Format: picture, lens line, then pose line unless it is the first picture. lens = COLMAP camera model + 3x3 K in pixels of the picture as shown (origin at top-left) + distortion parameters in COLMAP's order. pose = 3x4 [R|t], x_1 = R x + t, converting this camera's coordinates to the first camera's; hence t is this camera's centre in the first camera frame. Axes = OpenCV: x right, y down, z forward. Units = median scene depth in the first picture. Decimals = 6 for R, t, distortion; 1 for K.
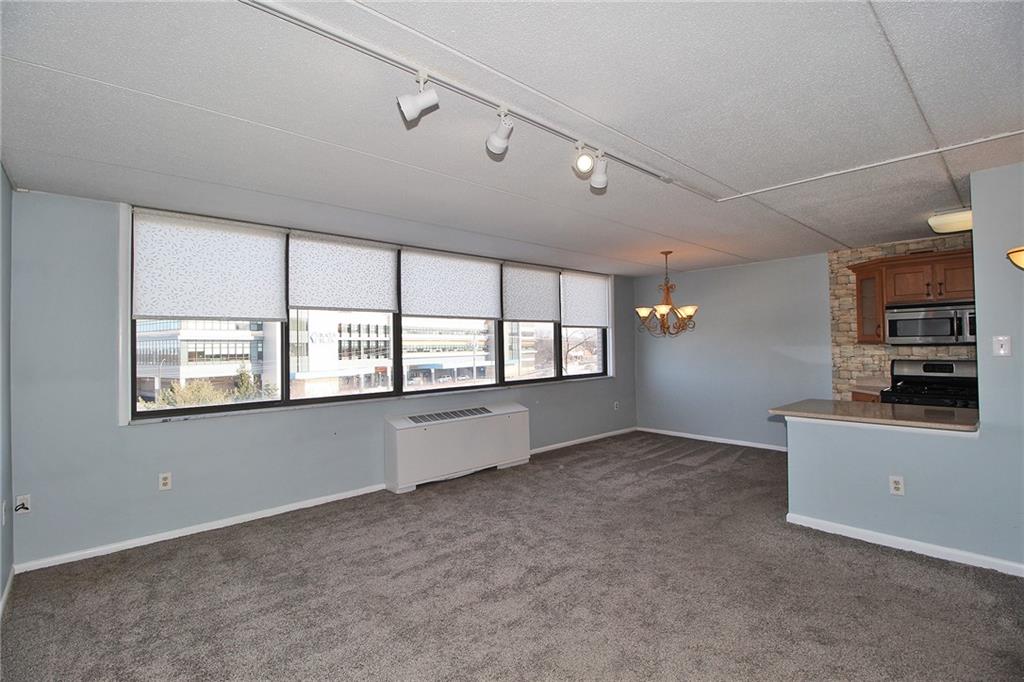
lens RADIAL K [[475.3, 0, 509.8], [0, 475.3, 346.0], [0, 0, 1]] dist [-0.003378, -0.008800]
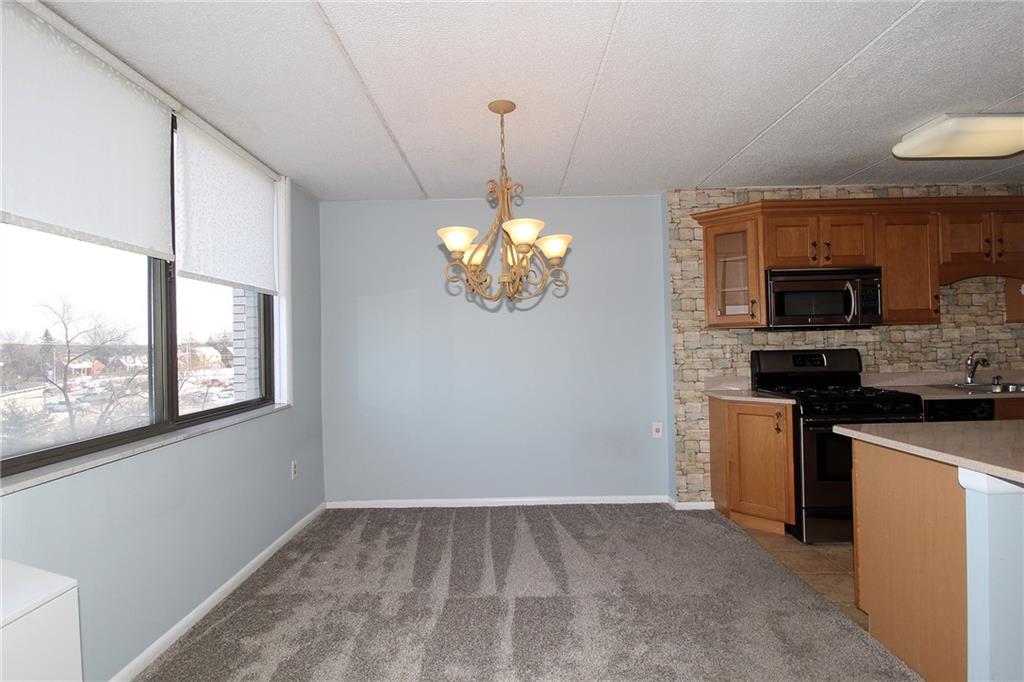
lens RADIAL K [[520.4, 0, 509.7], [0, 520.4, 335.8], [0, 0, 1]] dist [-0.003481, -0.008560]
pose [[0.667023, 0.010697, 0.744960, -0.010473], [0.013818, 0.999547, -0.026725, 0.021115], [-0.744909, 0.028120, 0.666573, 0.719541]]
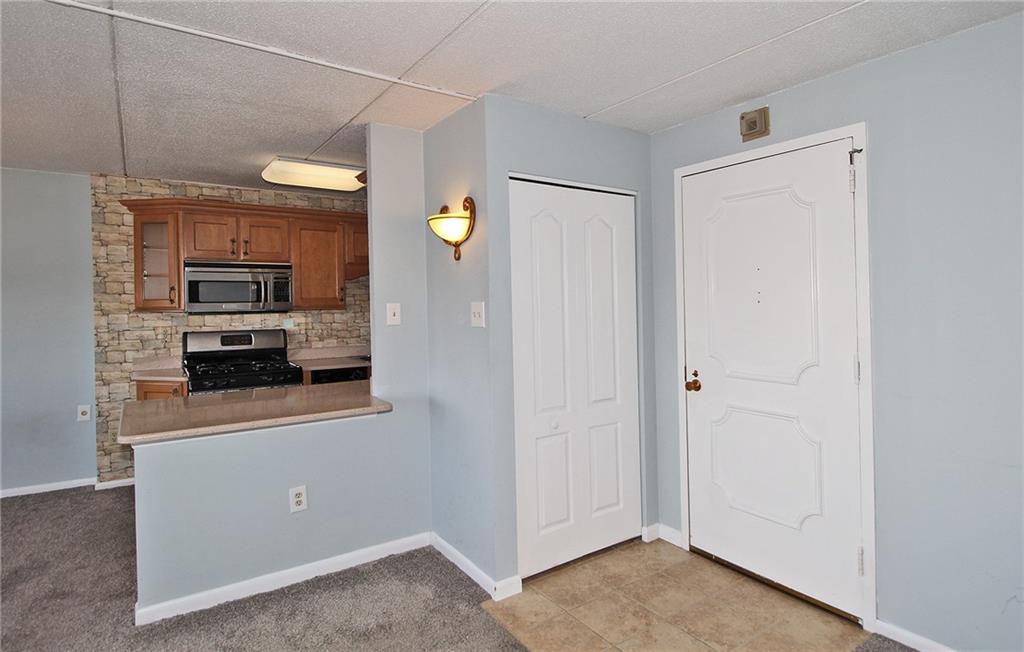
lens RADIAL K [[544.4, 0, 532.9], [0, 544.4, 298.1], [0, 0, 1]] dist [0.000213, -0.007845]
pose [[0.103552, 0.017435, 0.994471, -0.011586], [0.008366, 0.999796, -0.018400, -0.005554], [-0.994589, 0.010225, 0.103385, 0.327170]]
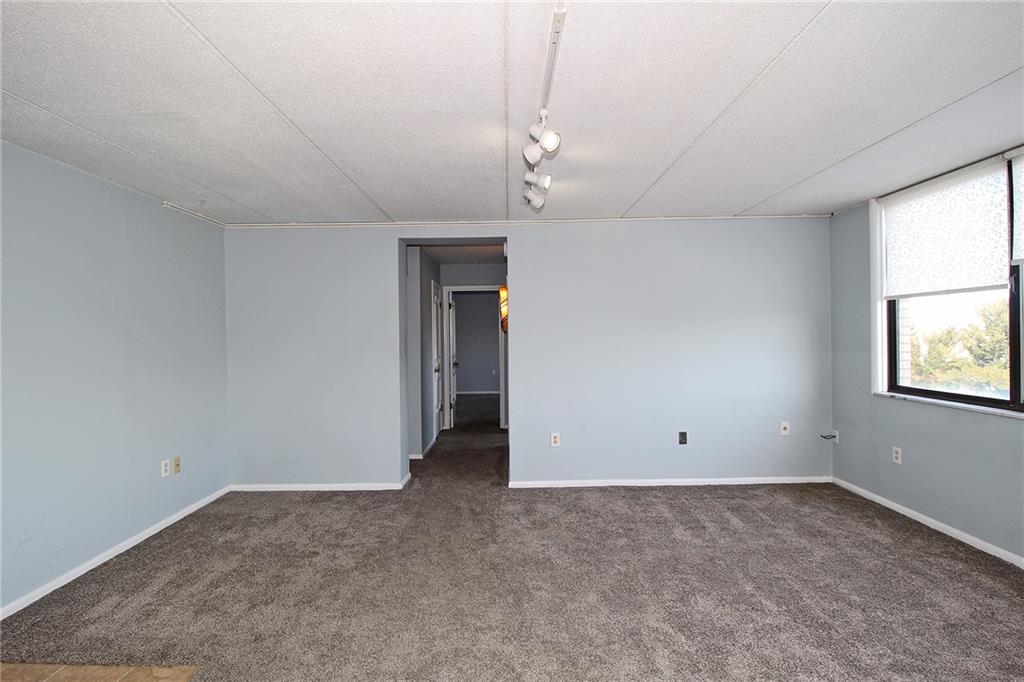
lens RADIAL K [[520.4, 0, 514.3], [0, 520.4, 332.1], [0, 0, 1]] dist [-0.003481, -0.008560]
pose [[-0.657825, 0.021781, -0.752856, 0.451801], [0.022103, 0.999710, 0.009609, -0.008307], [0.752846, -0.010319, -0.658115, 0.751244]]
